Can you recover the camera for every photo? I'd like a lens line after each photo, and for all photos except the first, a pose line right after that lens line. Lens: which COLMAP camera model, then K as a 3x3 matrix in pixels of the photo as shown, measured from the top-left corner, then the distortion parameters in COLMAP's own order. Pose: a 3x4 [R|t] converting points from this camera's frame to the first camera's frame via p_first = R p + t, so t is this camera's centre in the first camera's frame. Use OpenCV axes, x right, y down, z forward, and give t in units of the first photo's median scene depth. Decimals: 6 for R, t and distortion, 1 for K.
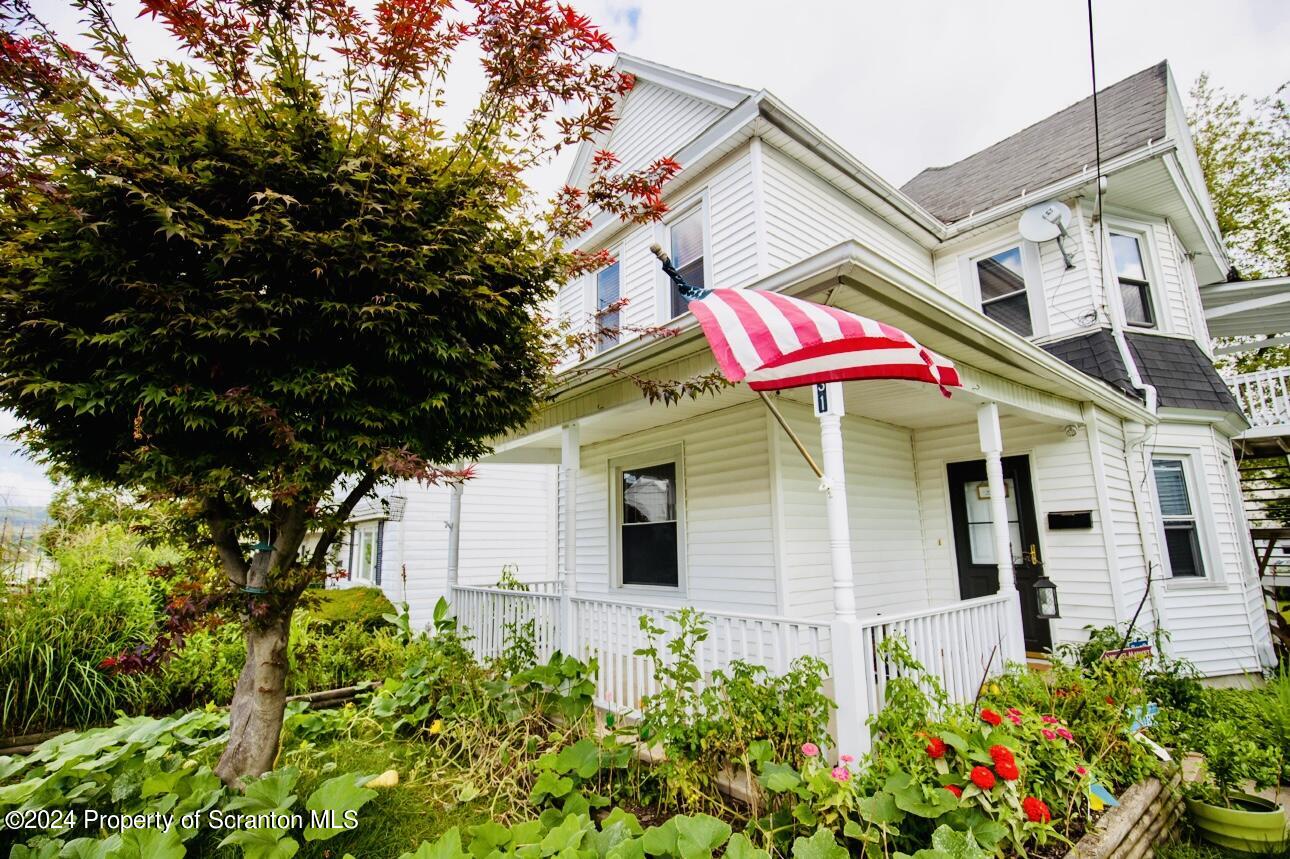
lens RADIAL K [[590.1, 0, 645.1], [0, 590.1, 428.7], [0, 0, 1]] dist [-0.034400, -0.000424]
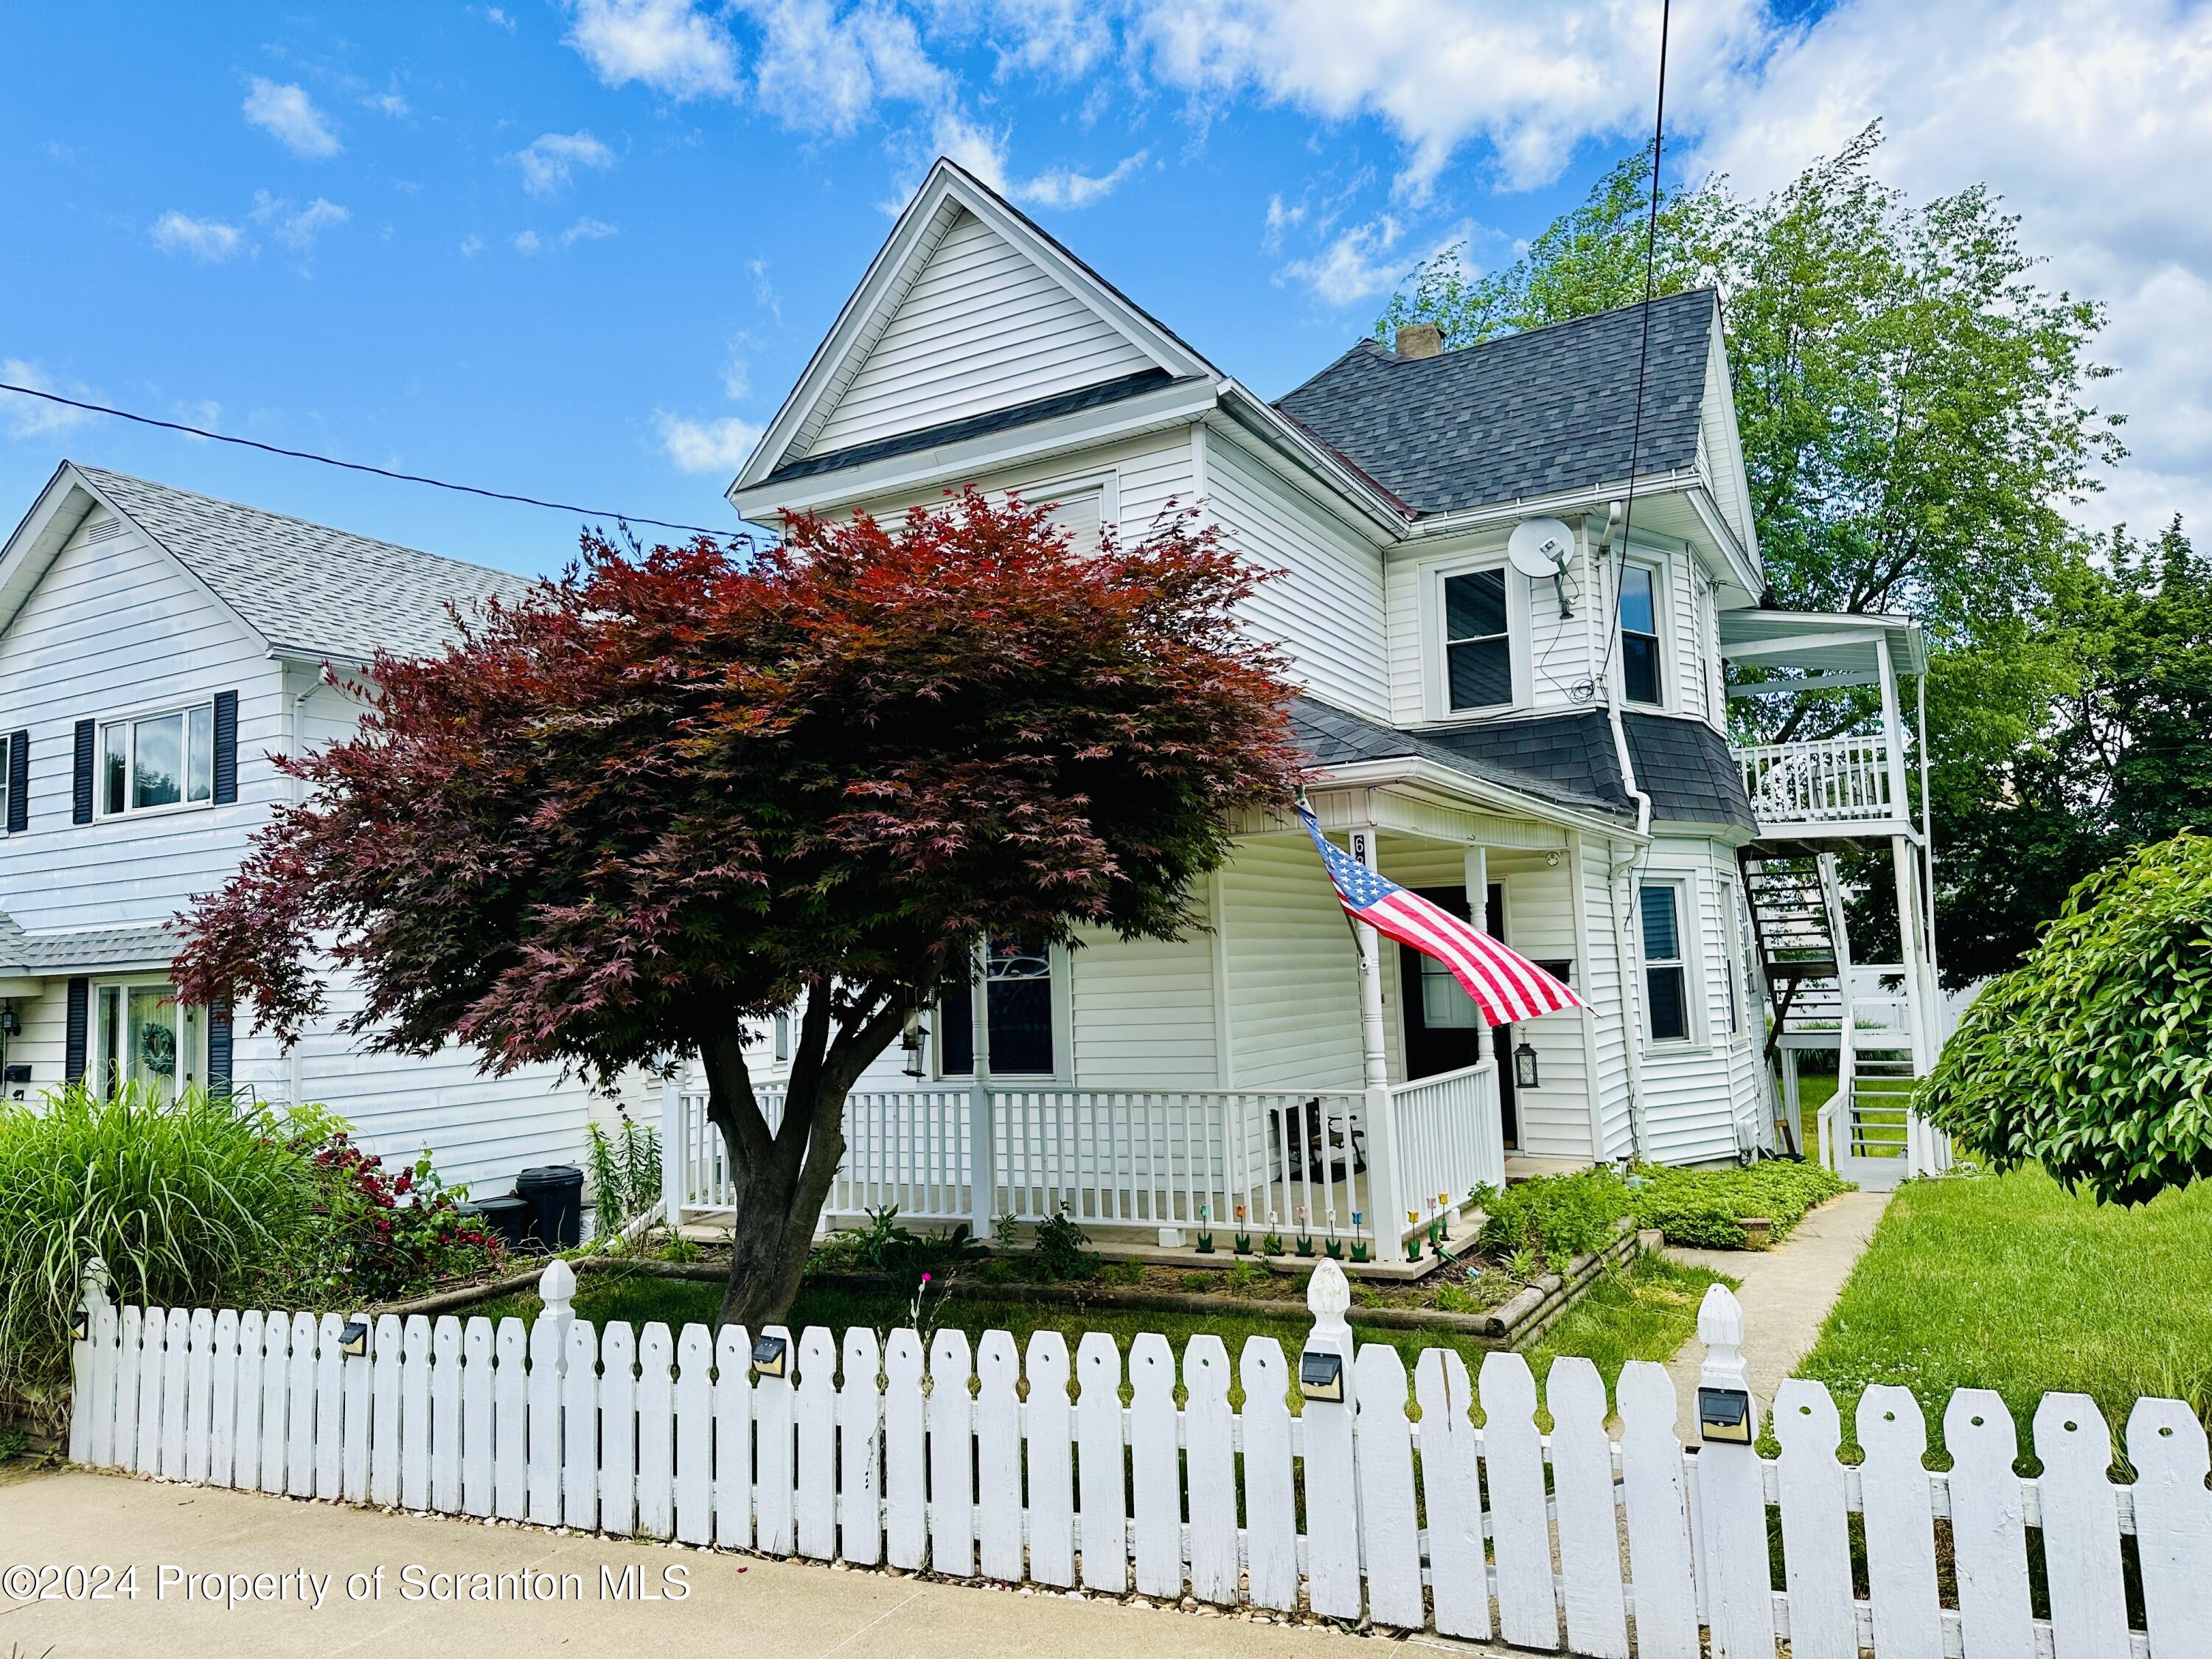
lens RADIAL K [[1532.1, 0, 1105.5], [0, 1532.1, 825.0], [0, 0, 1]] dist [0.005343, 0.000293]
pose [[0.929143, 0.015071, 0.369414, -0.502331], [-0.049320, 0.995291, 0.083443, -0.156508], [-0.366417, -0.095750, 0.925511, -0.584512]]
